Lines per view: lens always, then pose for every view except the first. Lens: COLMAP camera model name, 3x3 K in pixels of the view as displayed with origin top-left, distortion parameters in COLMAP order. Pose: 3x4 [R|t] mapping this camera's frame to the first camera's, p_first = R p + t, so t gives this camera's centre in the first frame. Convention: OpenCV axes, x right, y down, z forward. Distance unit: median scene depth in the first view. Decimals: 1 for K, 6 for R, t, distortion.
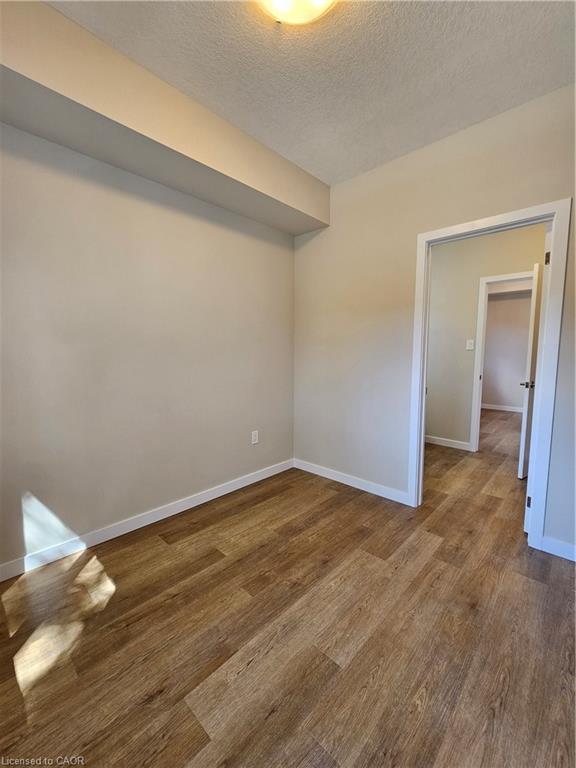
lens RADIAL K [[314.6, 0, 283.4], [0, 314.6, 381.4], [0, 0, 1]] dist [-0.002409, -0.000207]
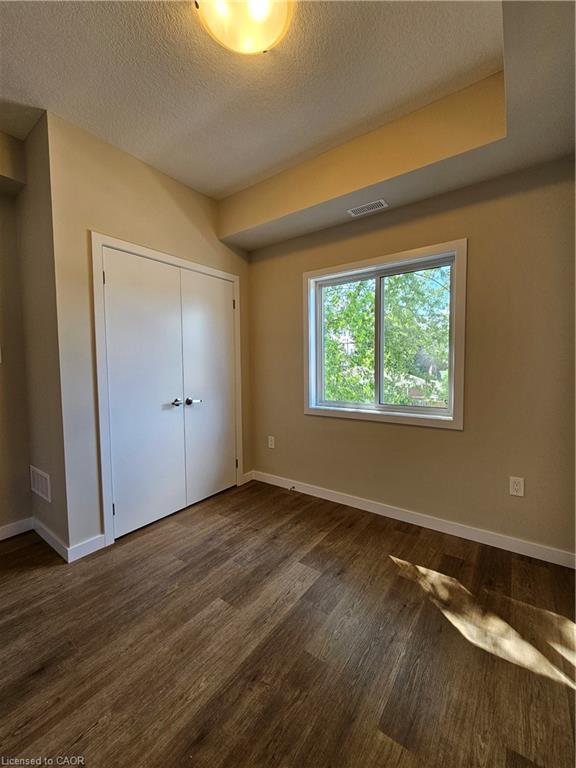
lens RADIAL K [[314.6, 0, 283.4], [0, 314.6, 381.4], [0, 0, 1]] dist [-0.002409, -0.000207]
pose [[-0.991982, 0.014142, -0.125585, 0.063002], [-0.005692, 0.987712, 0.156184, -0.188771], [0.126251, 0.155647, -0.979712, 1.925117]]
